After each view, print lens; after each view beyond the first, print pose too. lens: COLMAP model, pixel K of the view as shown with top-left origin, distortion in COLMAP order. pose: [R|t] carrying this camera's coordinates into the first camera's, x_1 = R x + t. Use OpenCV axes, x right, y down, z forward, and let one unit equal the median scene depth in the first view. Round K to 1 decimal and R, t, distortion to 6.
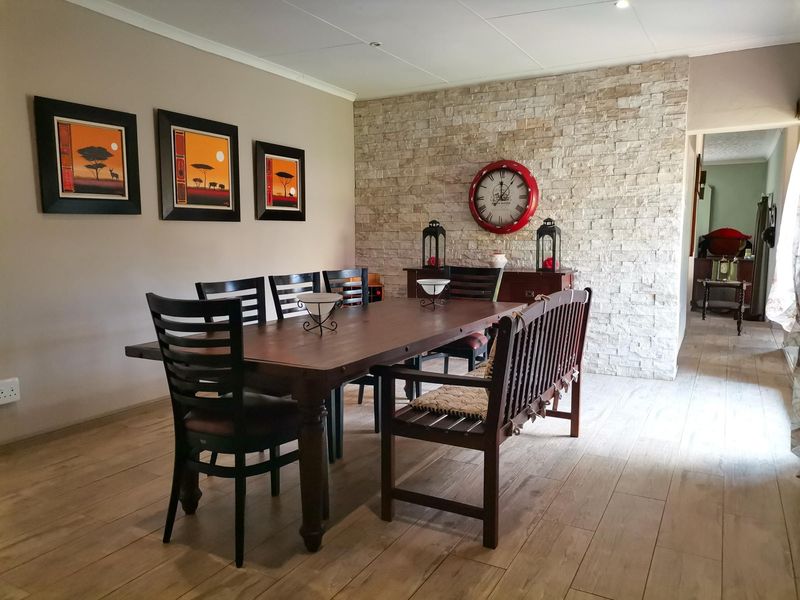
lens RADIAL K [[597.4, 0, 396.4], [0, 597.4, 297.9], [0, 0, 1]] dist [0.028675, -0.019901]
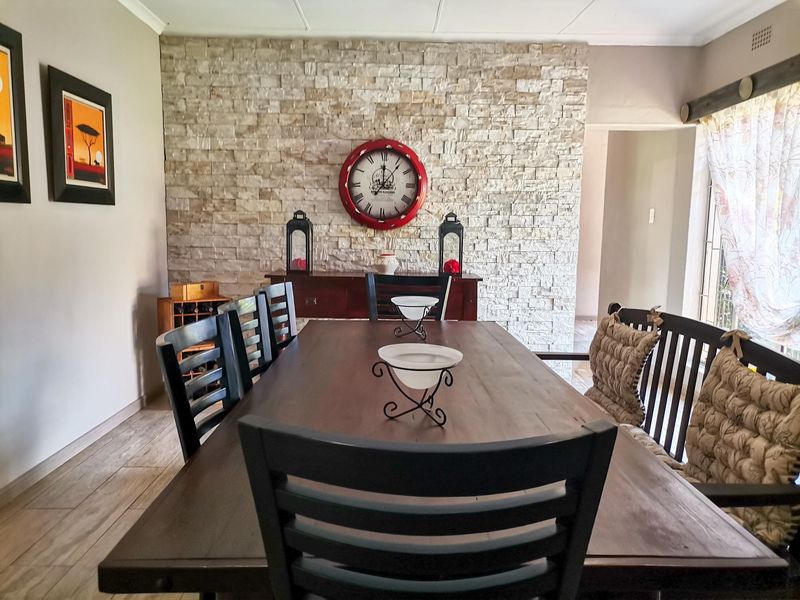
lens RADIAL K [[597.4, 0, 401.3], [0, 597.4, 303.6], [0, 0, 1]] dist [0.028675, -0.019901]
pose [[0.868605, -0.046083, 0.493358, -0.215380], [0.033223, 0.998842, 0.034806, -0.035227], [-0.494391, -0.013842, 0.869130, 0.286230]]
